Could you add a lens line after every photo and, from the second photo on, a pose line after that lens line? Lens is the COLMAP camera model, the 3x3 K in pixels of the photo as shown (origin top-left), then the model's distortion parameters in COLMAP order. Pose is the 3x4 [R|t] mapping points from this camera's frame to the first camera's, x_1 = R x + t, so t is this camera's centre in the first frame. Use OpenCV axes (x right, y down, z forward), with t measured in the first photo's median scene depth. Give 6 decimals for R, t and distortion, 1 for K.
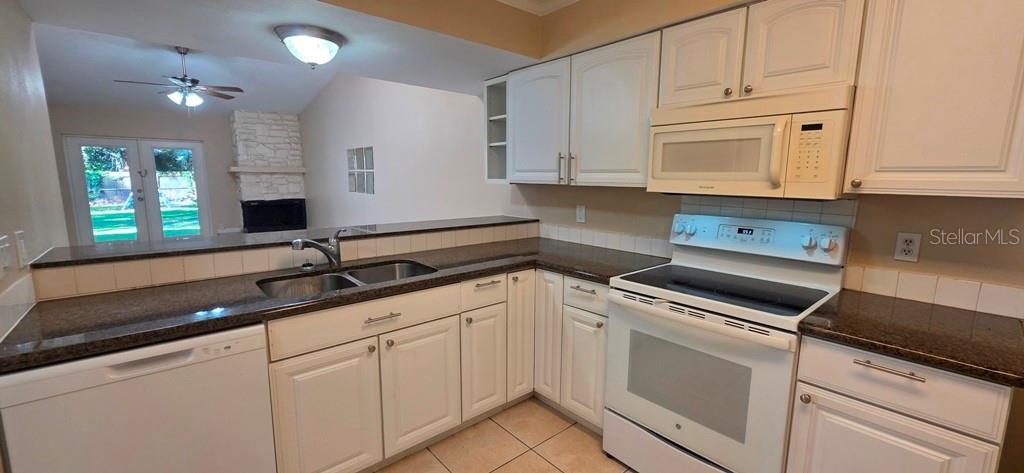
lens RADIAL K [[410.1, 0, 511.9], [0, 410.1, 236.9], [0, 0, 1]] dist [0.001732, 0.000184]
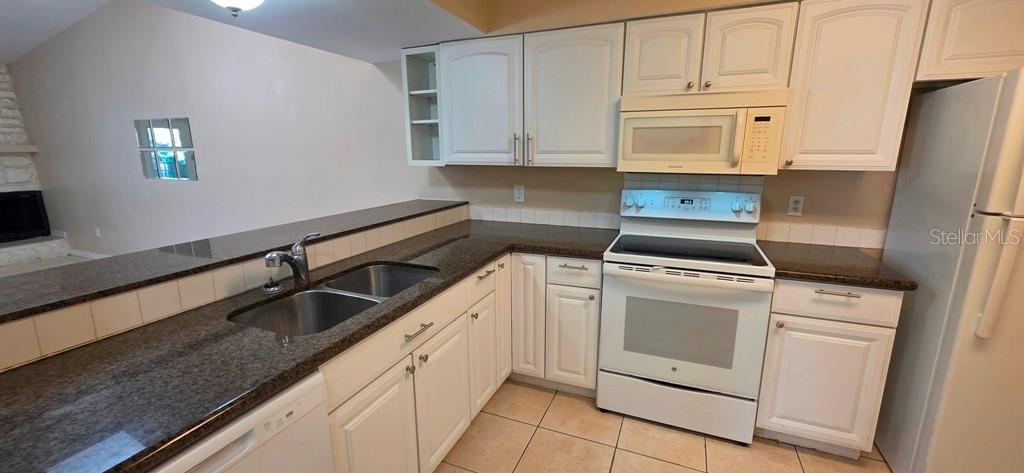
lens RADIAL K [[410.1, 0, 512.1], [0, 410.1, 236.5], [0, 0, 1]] dist [0.001732, 0.000184]
pose [[0.893846, -0.104187, 0.436101, -0.423581], [0.076345, 0.993791, 0.080943, -0.047212], [-0.441826, -0.039057, 0.896250, 0.129052]]
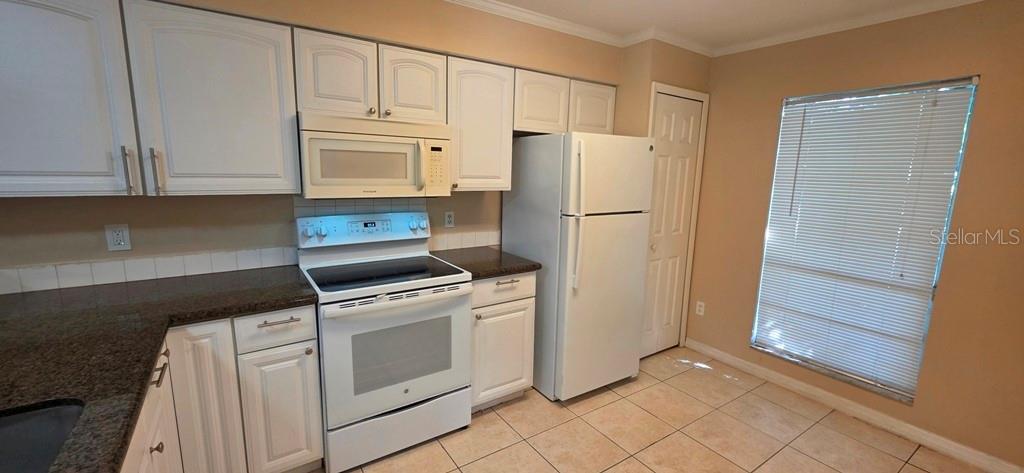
lens RADIAL K [[410.1, 0, 512.4], [0, 410.1, 236.7], [0, 0, 1]] dist [0.001732, 0.000184]
pose [[0.109864, -0.170773, 0.979166, -0.564436], [0.125836, 0.979593, 0.156728, -0.112800], [-0.985949, 0.105996, 0.129112, 0.415076]]
